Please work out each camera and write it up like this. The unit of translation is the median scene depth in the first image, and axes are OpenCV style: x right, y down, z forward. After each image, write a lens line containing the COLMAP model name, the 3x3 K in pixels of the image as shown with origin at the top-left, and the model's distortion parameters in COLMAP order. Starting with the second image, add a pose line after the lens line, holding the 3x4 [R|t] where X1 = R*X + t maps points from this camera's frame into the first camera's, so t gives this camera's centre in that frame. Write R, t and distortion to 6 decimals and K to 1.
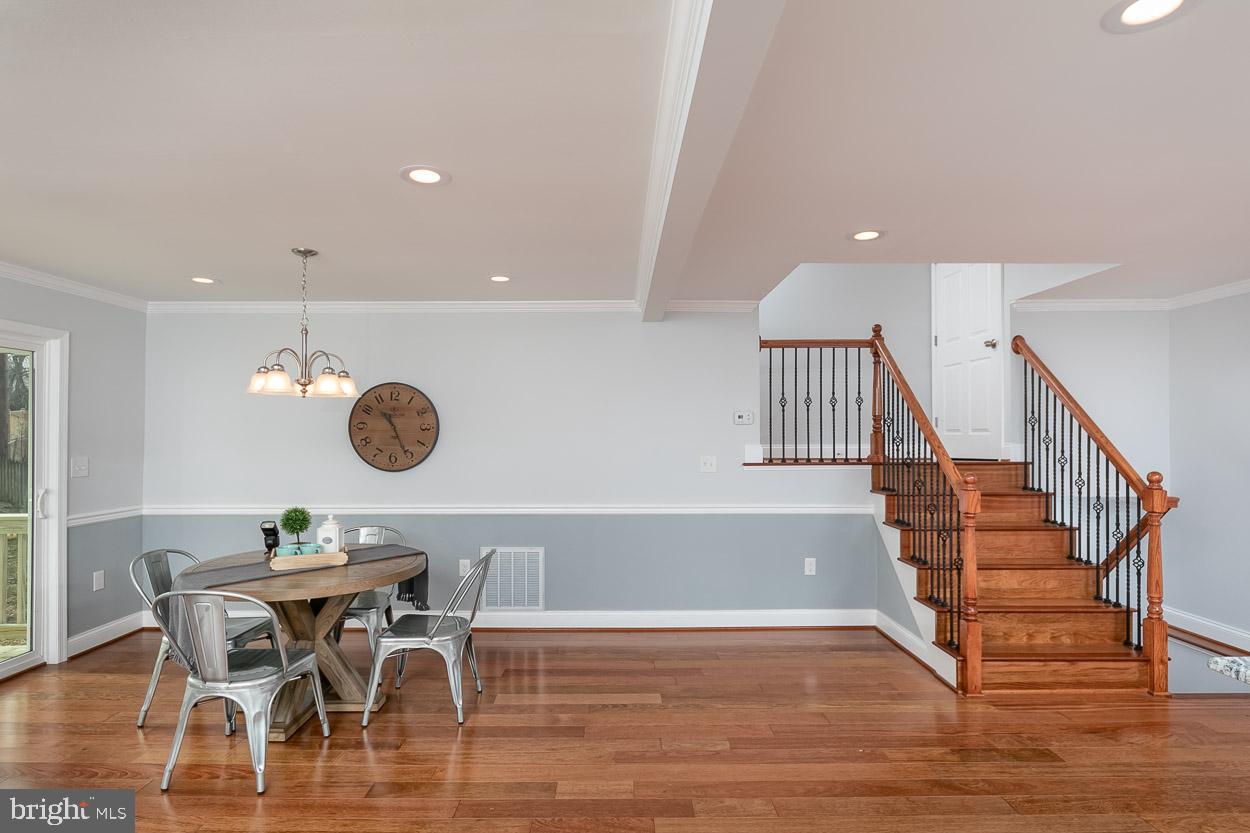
lens RADIAL K [[619.7, 0, 641.6], [0, 619.7, 427.5], [0, 0, 1]] dist [-0.014554, -0.000233]
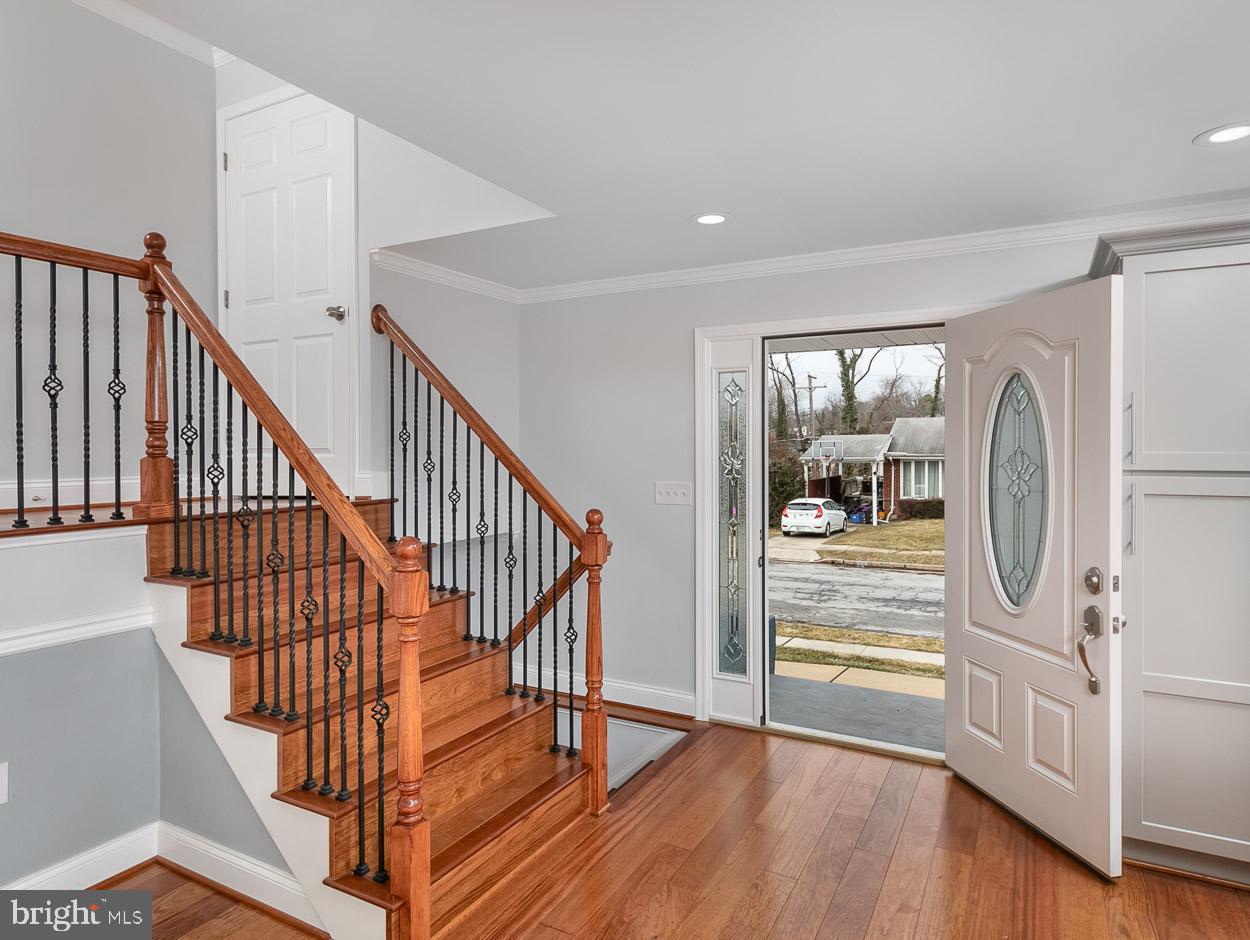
lens RADIAL K [[744.2, 0, 599.0], [0, 744.2, 454.3], [0, 0, 1]] dist [-0.011501, 0.010685]
pose [[0.519019, -0.006906, 0.854735, 0.066423], [-0.006692, 0.999904, 0.012142, -0.003251], [-0.854737, -0.012022, 0.518923, 0.426391]]
